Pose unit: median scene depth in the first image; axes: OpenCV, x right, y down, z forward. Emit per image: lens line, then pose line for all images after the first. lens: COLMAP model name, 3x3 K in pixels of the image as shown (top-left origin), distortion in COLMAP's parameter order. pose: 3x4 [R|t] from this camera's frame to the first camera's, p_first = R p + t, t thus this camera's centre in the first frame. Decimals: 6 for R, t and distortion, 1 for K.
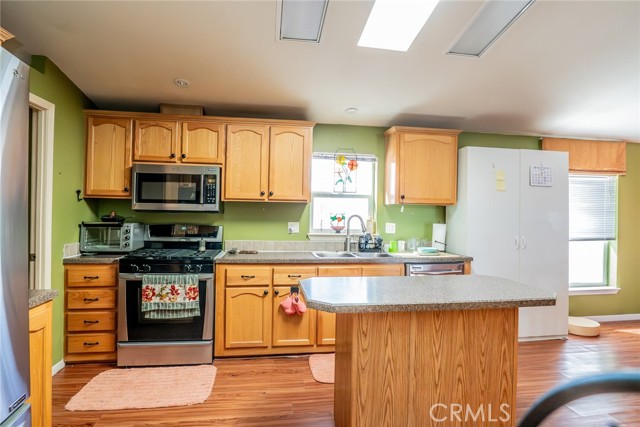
lens RADIAL K [[336.9, 0, 319.8], [0, 336.9, 214.6], [0, 0, 1]] dist [-0.022829, -0.003306]
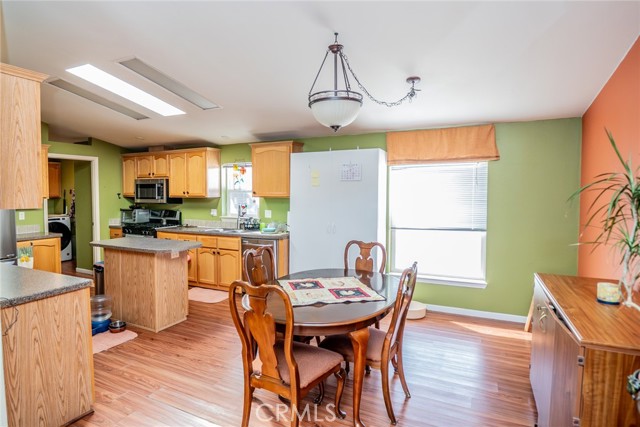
lens RADIAL K [[336.9, 0, 321.2], [0, 336.9, 214.7], [0, 0, 1]] dist [-0.022829, -0.003306]
pose [[0.831865, 0.019961, -0.554618, 1.217899], [0.010507, 0.998607, 0.051700, -0.028029], [0.554878, -0.048835, 0.830497, -0.039950]]
